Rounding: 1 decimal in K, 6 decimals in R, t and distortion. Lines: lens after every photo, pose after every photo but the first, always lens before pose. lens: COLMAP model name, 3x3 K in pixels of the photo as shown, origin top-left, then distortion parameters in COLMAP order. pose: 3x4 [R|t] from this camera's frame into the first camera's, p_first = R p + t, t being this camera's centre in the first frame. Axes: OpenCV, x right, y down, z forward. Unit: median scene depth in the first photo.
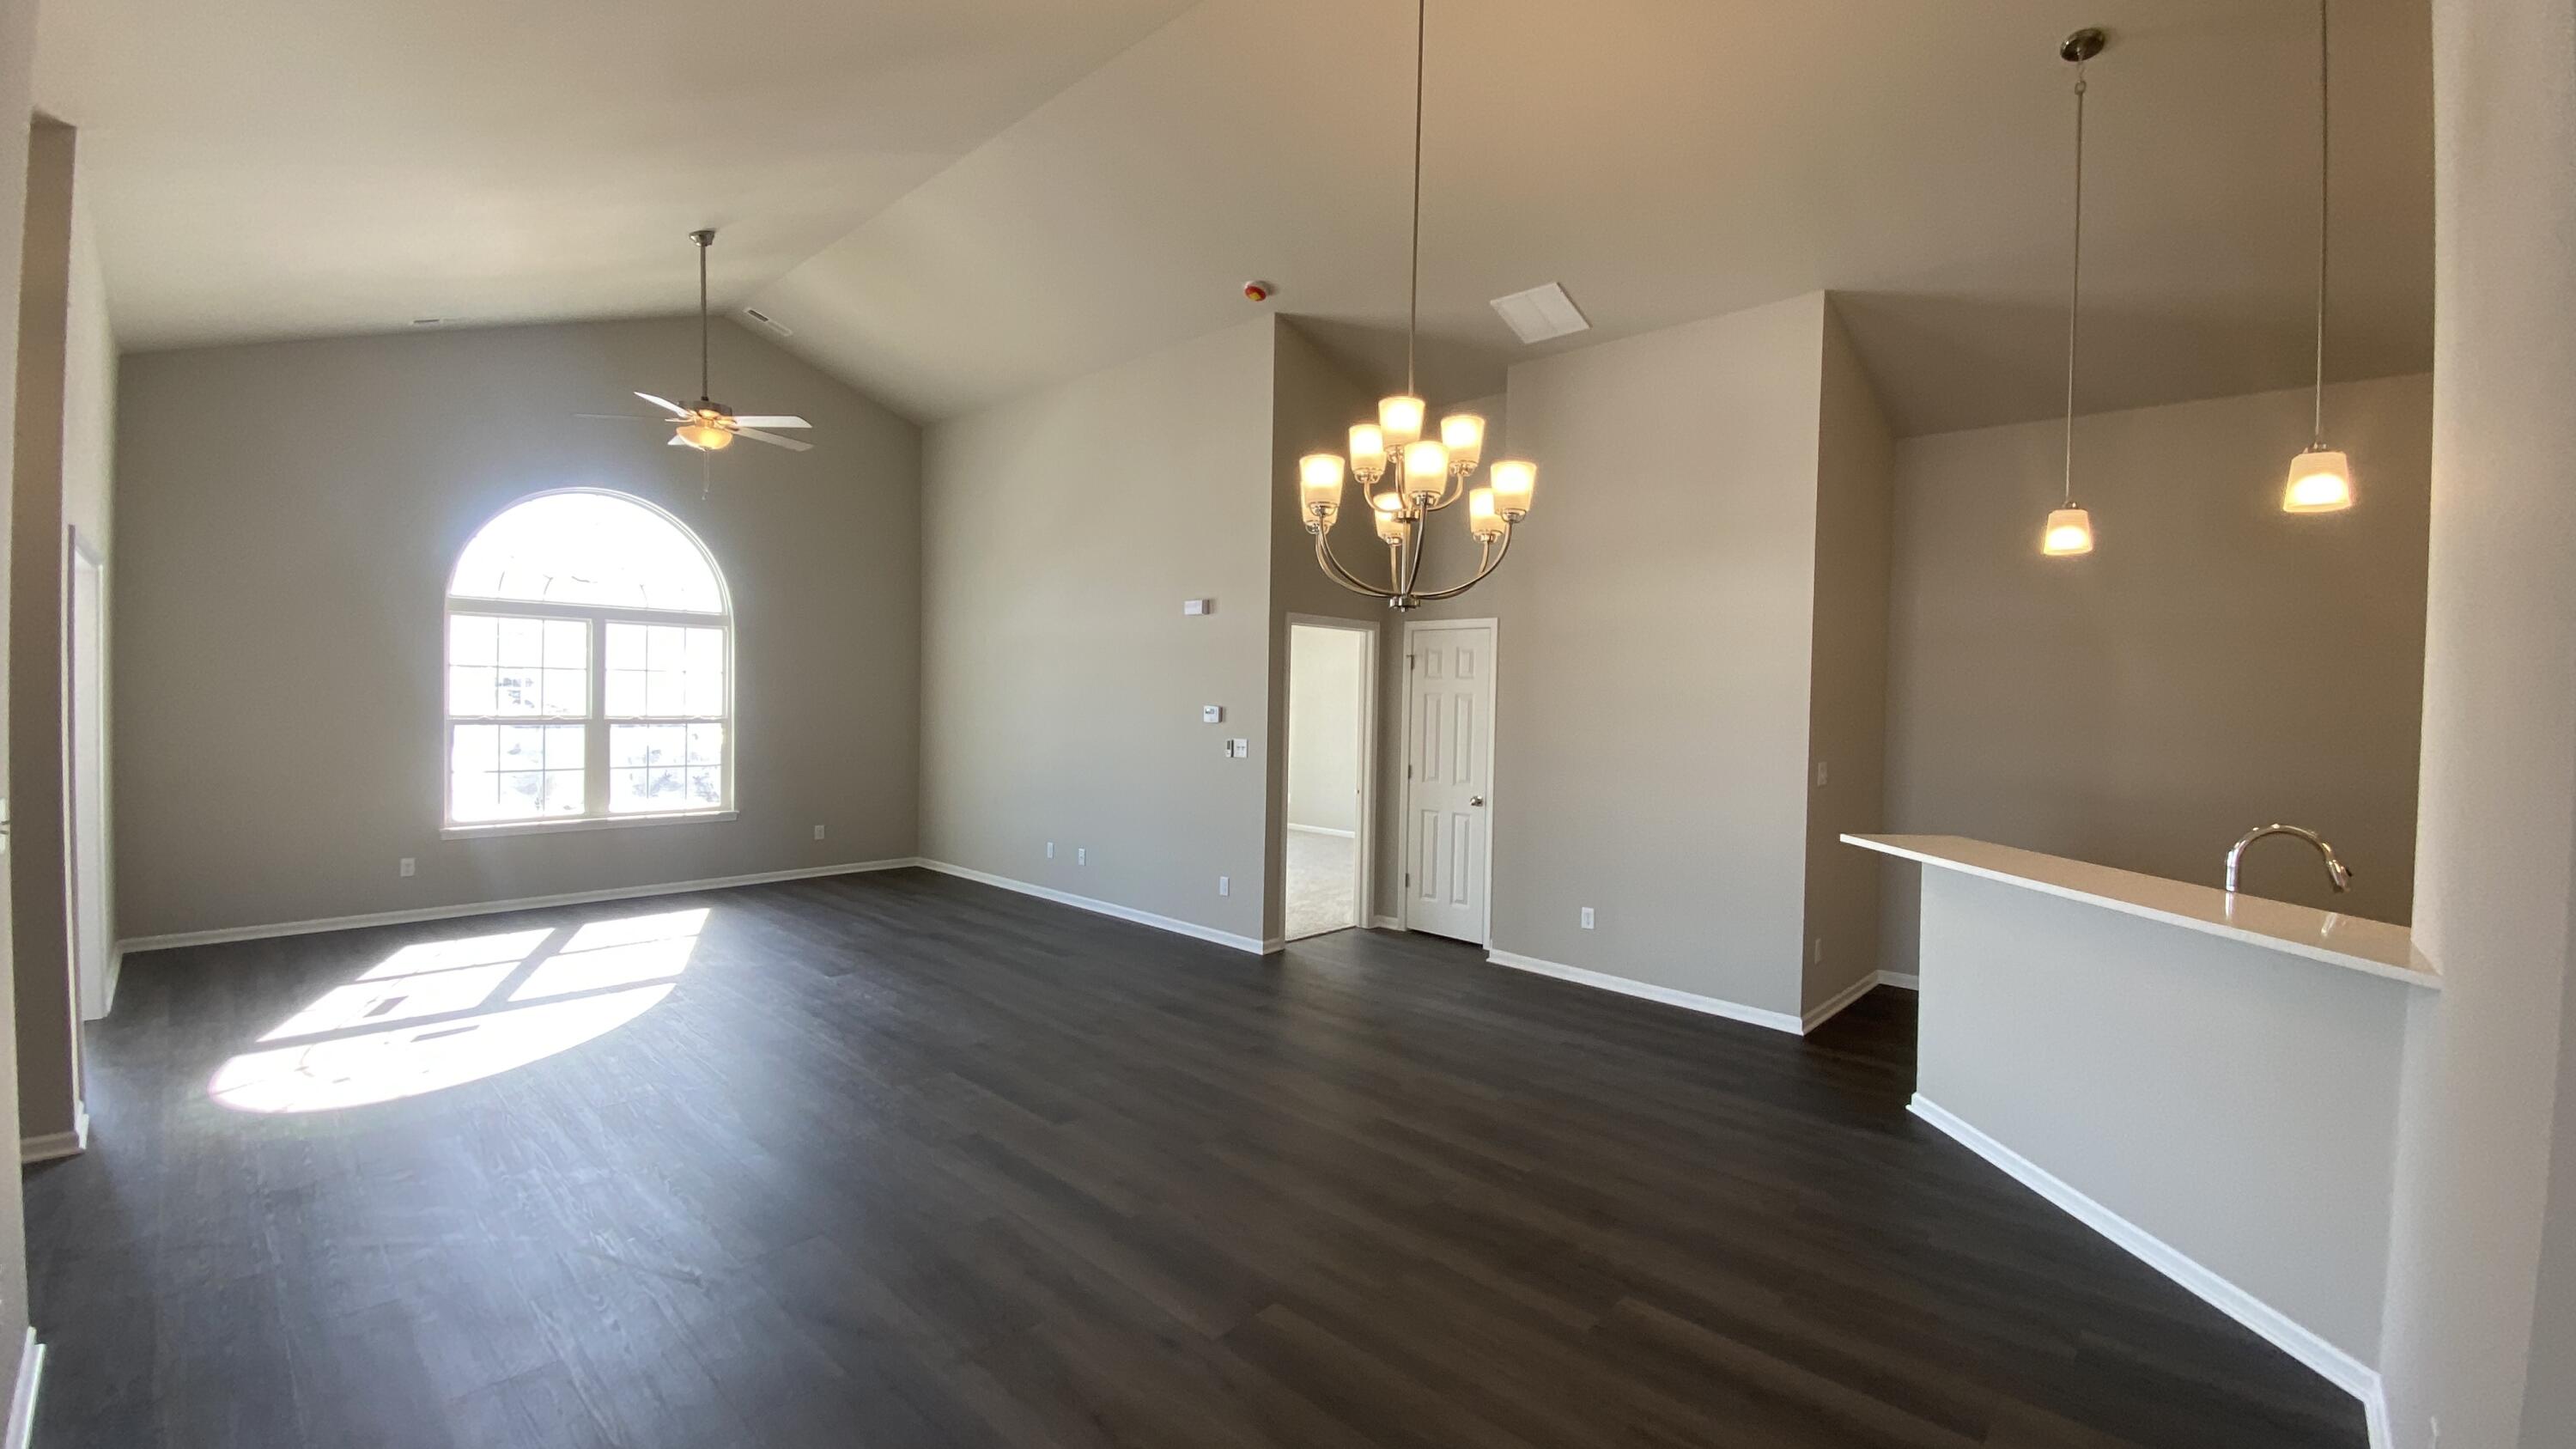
lens RADIAL K [[1046.9, 0, 1289.3], [0, 1046.9, 717.2], [0, 0, 1]] dist [0.027002, -0.024541]
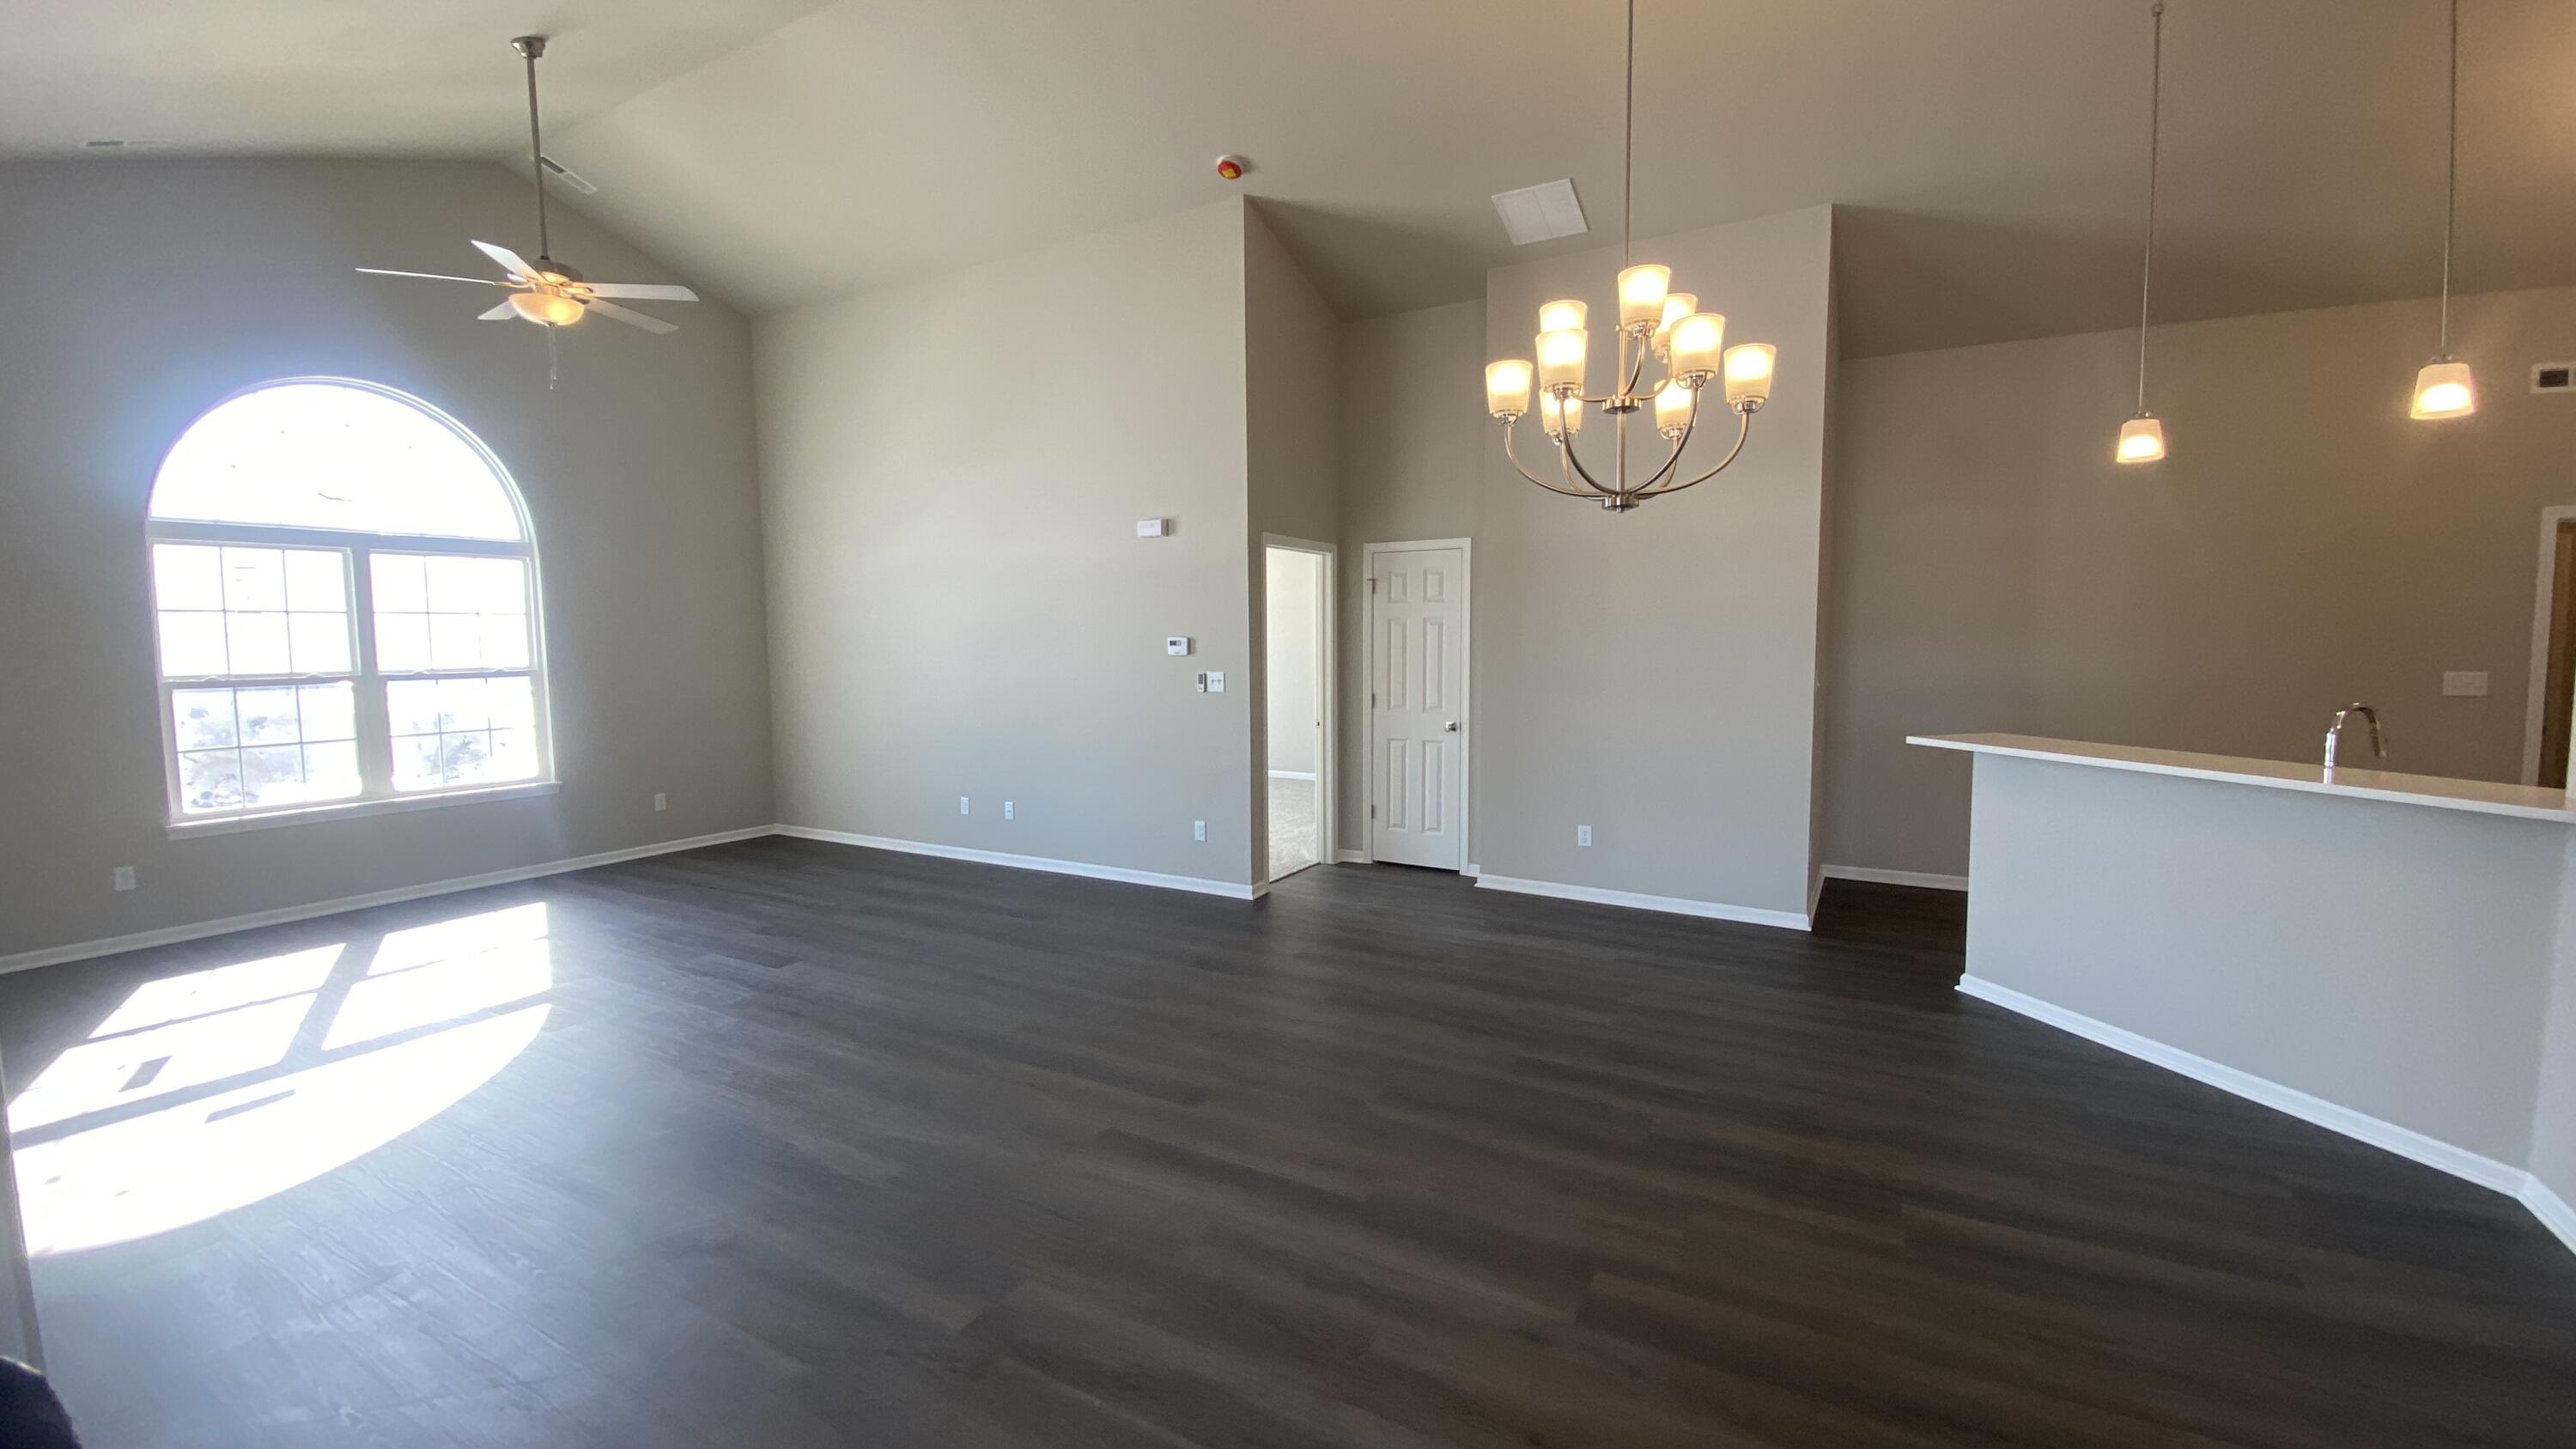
lens RADIAL K [[1038.7, 0, 1277.7], [0, 1038.7, 726.5], [0, 0, 1]] dist [0.023459, -0.021254]
pose [[0.971934, -0.046026, 0.230707, -0.201013], [0.030476, 0.997045, 0.070521, 0.005923], [-0.233271, -0.061511, 0.970464, 0.092442]]
